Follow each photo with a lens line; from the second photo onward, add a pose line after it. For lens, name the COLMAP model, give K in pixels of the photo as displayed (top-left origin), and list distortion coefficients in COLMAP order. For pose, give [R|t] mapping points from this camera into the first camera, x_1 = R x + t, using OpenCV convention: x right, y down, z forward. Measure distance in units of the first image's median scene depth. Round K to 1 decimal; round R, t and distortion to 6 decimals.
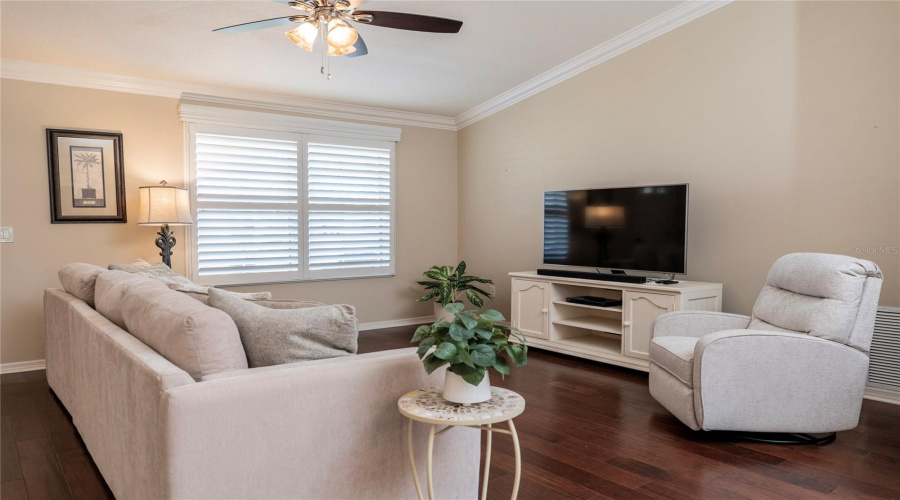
lens RADIAL K [[615.0, 0, 450.9], [0, 615.0, 251.0], [0, 0, 1]] dist [-0.007261, -0.002515]
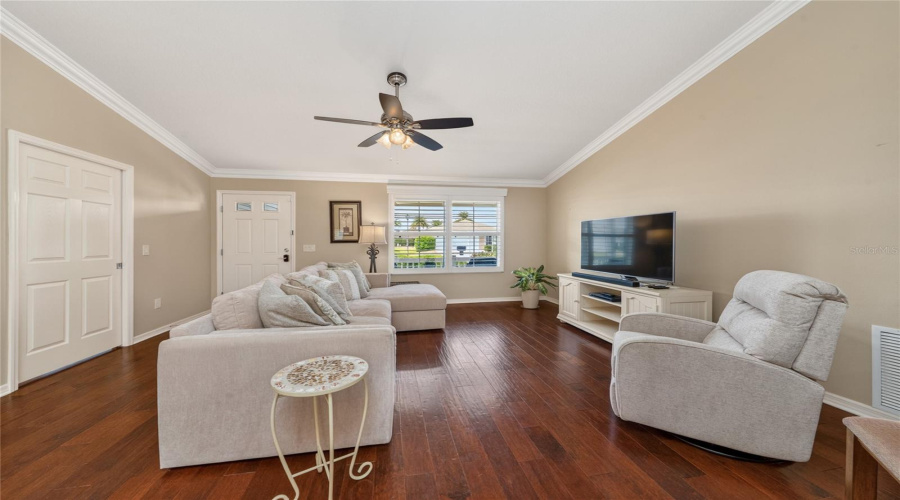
lens RADIAL K [[306.8, 0, 452.7], [0, 306.8, 243.8], [0, 0, 1]] dist [-0.000816, 0.000044]
pose [[0.892572, -0.000547, -0.450905, 0.247537], [-0.016658, 0.999277, -0.034188, -0.012388], [0.450598, 0.038026, 0.891917, 0.204370]]
